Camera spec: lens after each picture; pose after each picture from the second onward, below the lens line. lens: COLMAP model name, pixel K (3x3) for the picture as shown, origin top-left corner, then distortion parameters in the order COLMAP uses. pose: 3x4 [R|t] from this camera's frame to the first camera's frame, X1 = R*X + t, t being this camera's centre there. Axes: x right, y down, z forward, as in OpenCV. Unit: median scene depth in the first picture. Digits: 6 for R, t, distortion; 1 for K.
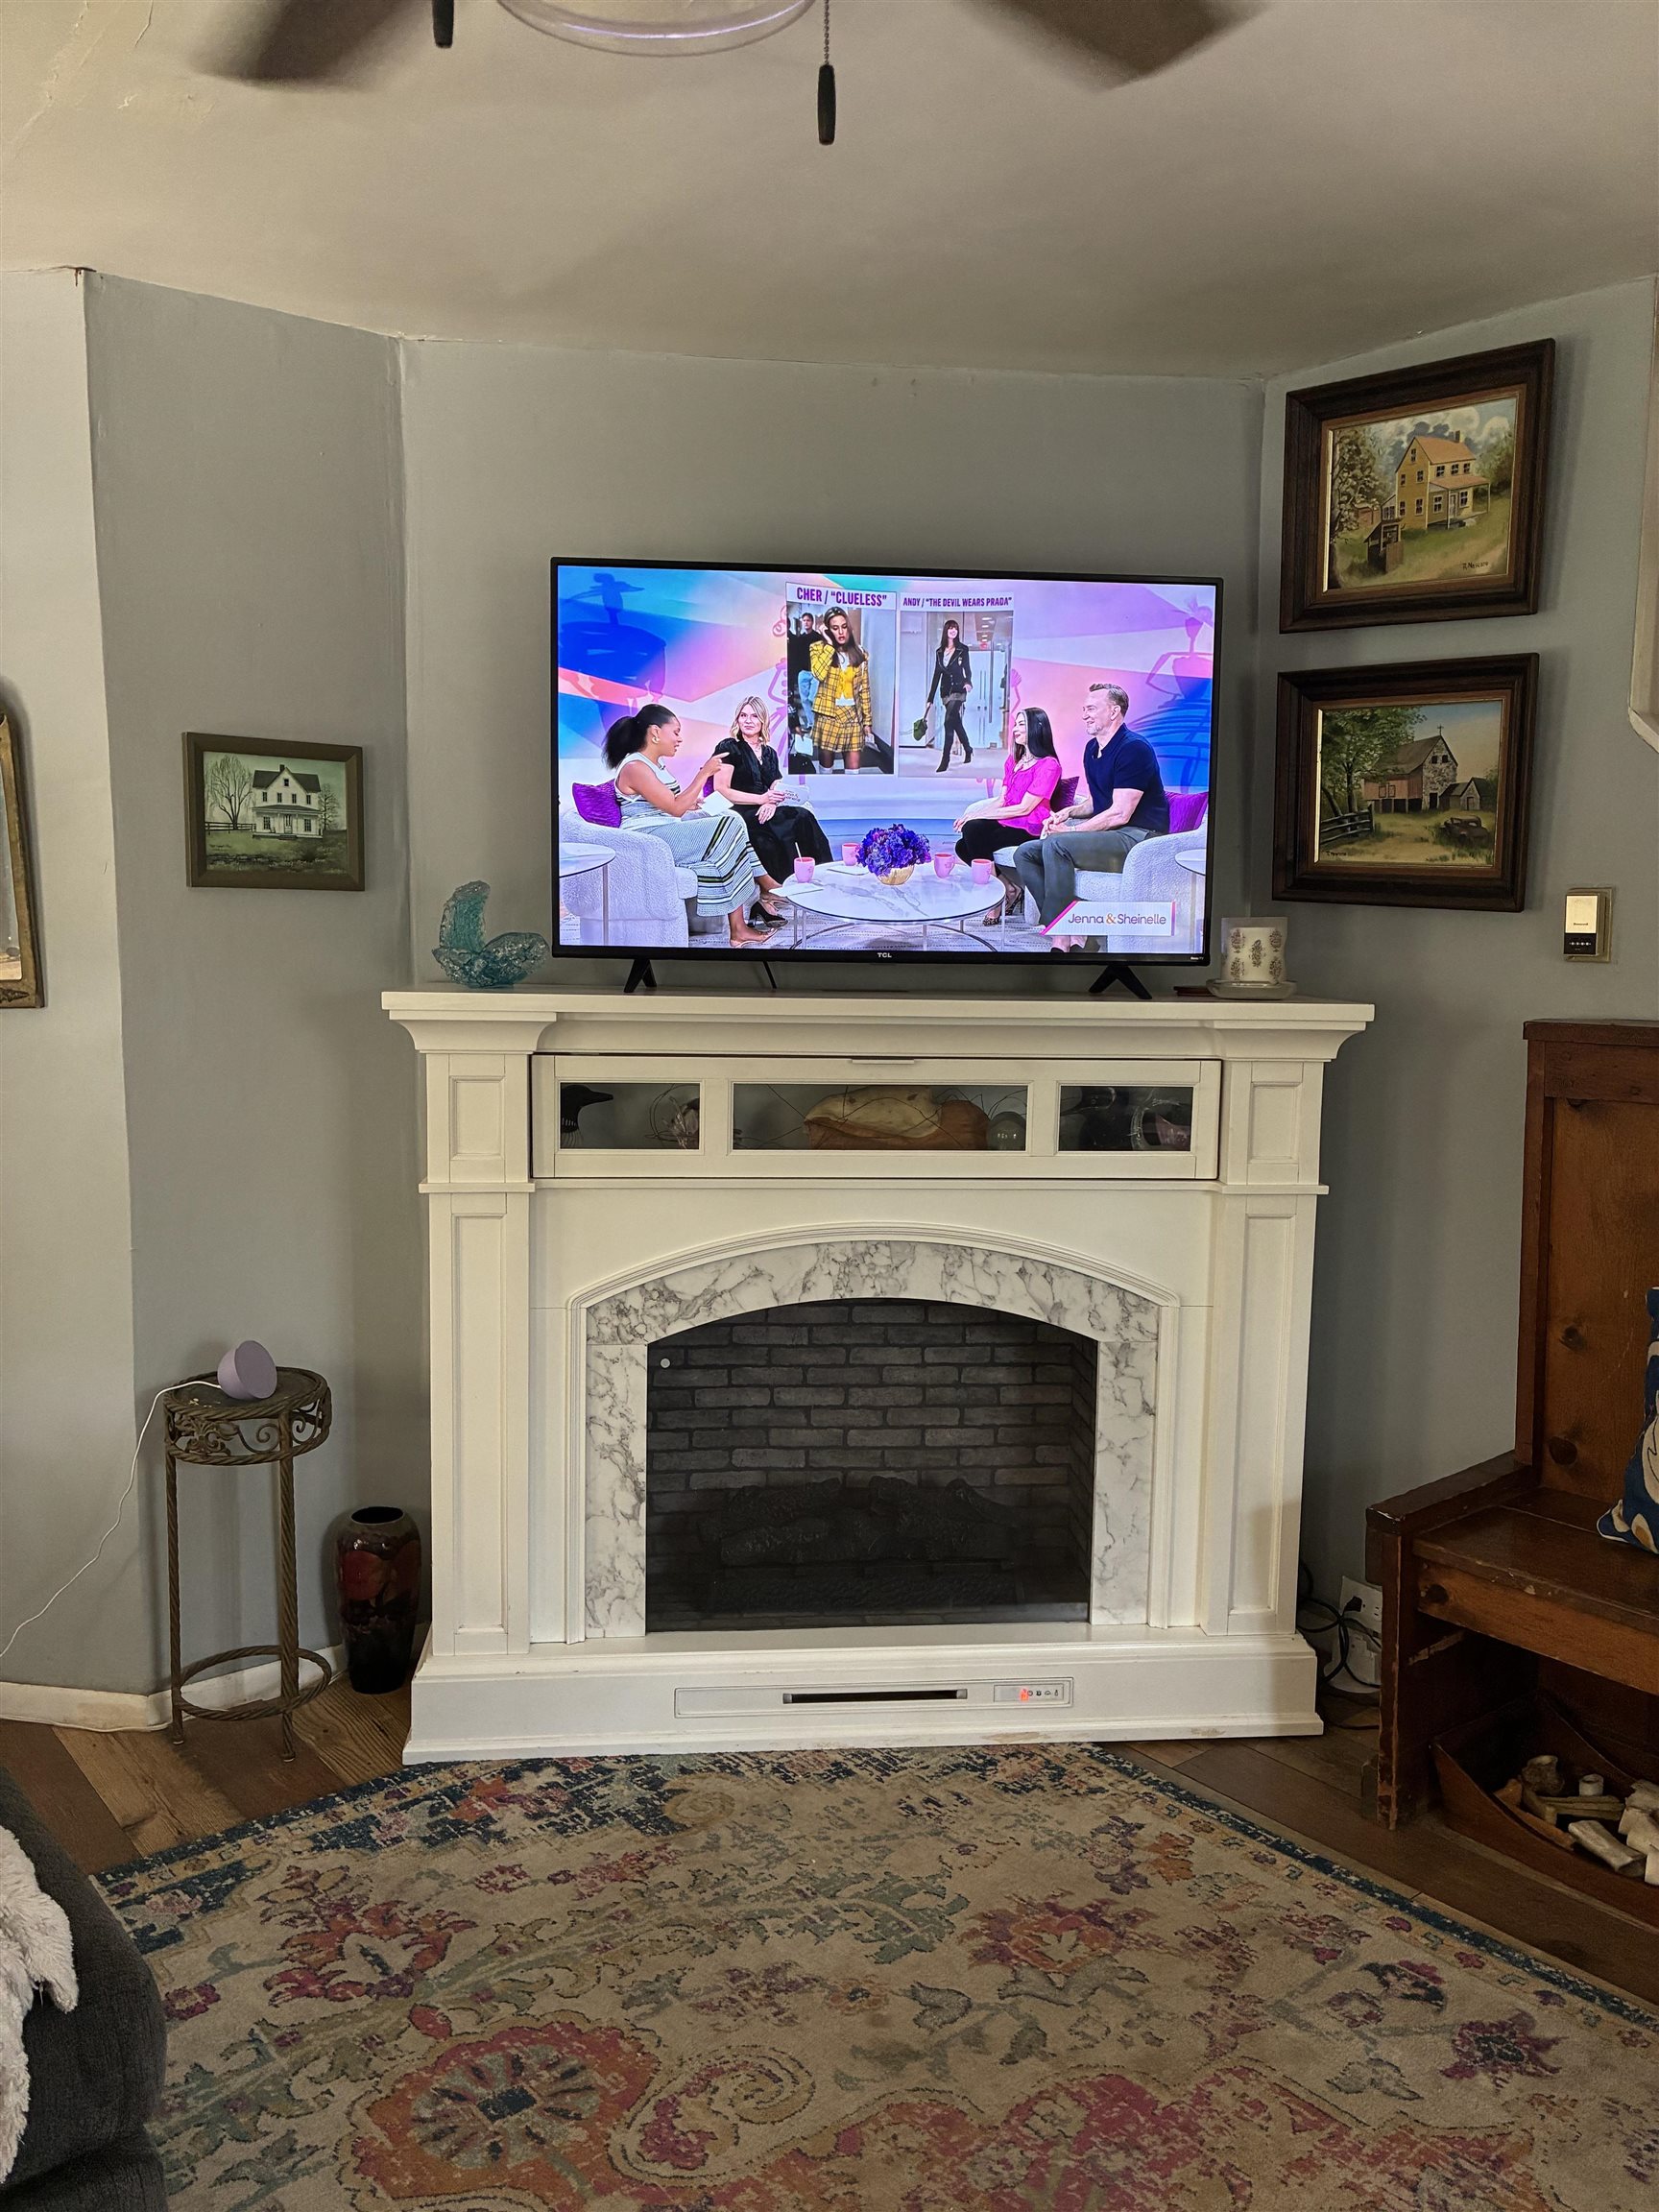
lens RADIAL K [[1692.9, 0, 830.9], [0, 1692.9, 1099.3], [0, 0, 1]] dist [0.032074, -0.011298]
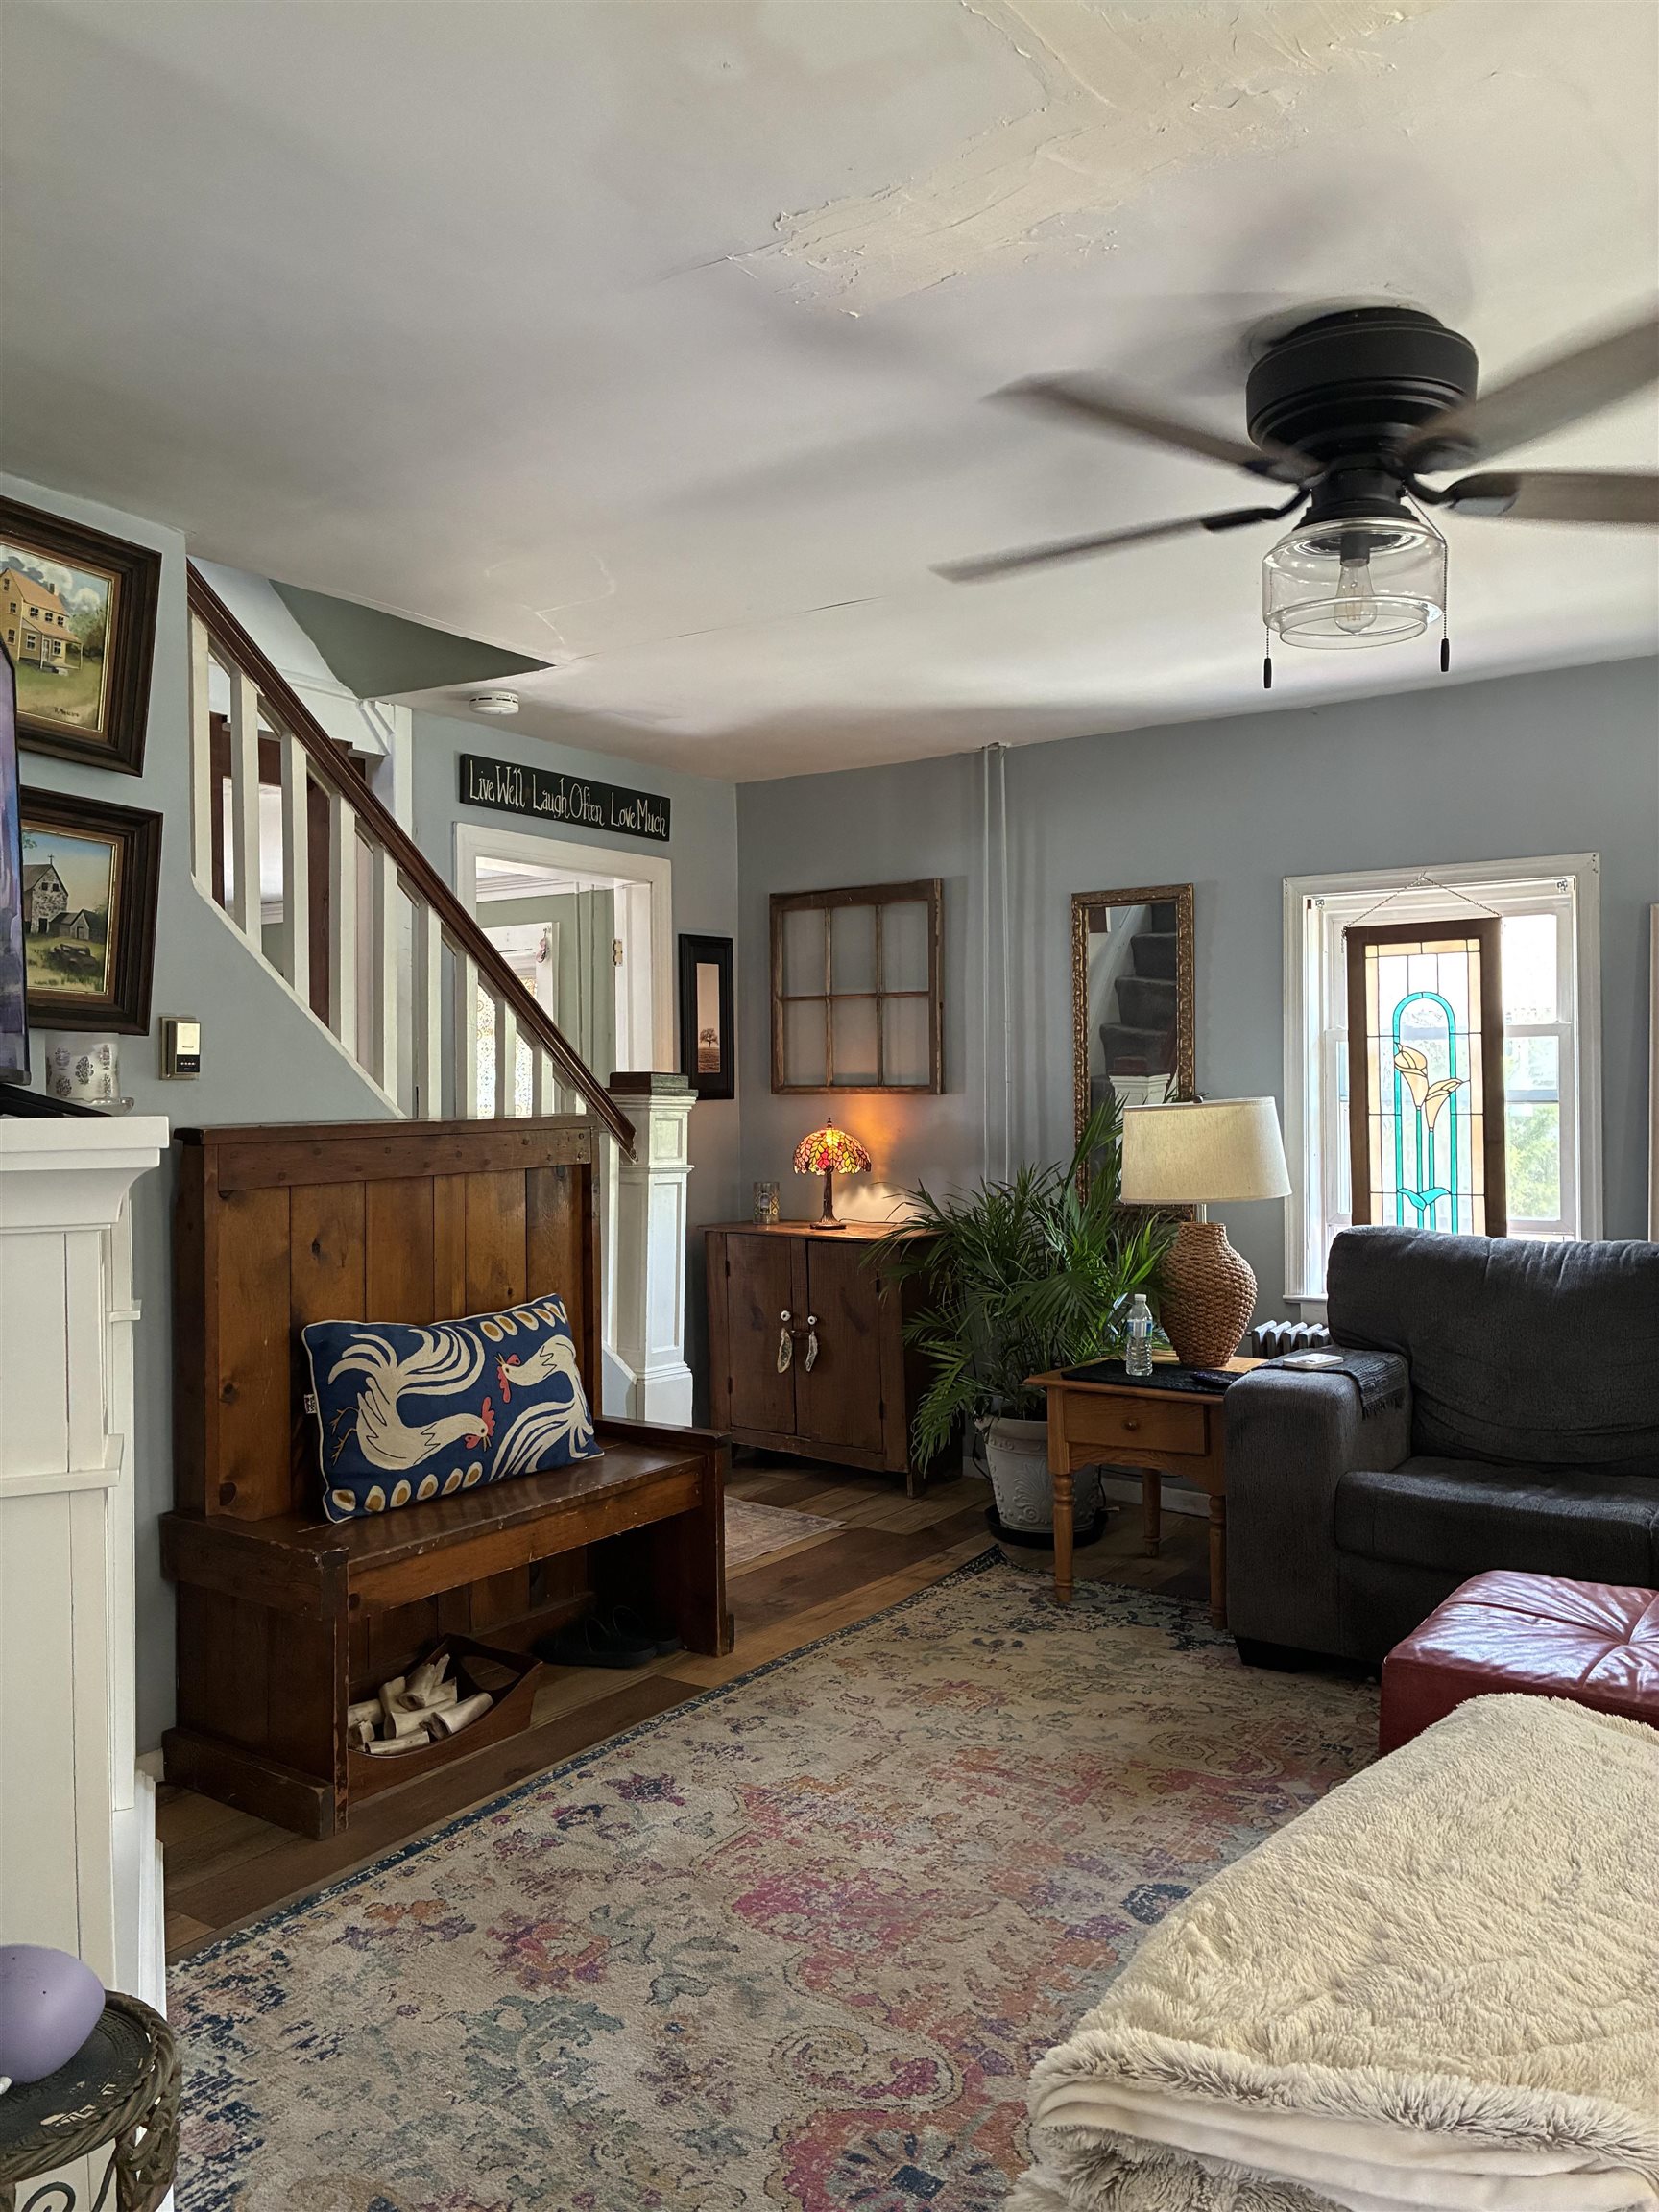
lens RADIAL K [[1692.9, 0, 830.1], [0, 1692.9, 1103.8], [0, 0, 1]] dist [0.032074, -0.011298]
pose [[-0.273928, -0.008355, 0.961714, -0.825637], [0.116659, 0.992290, 0.041849, -0.061540], [-0.954649, 0.123657, -0.270841, 0.906987]]
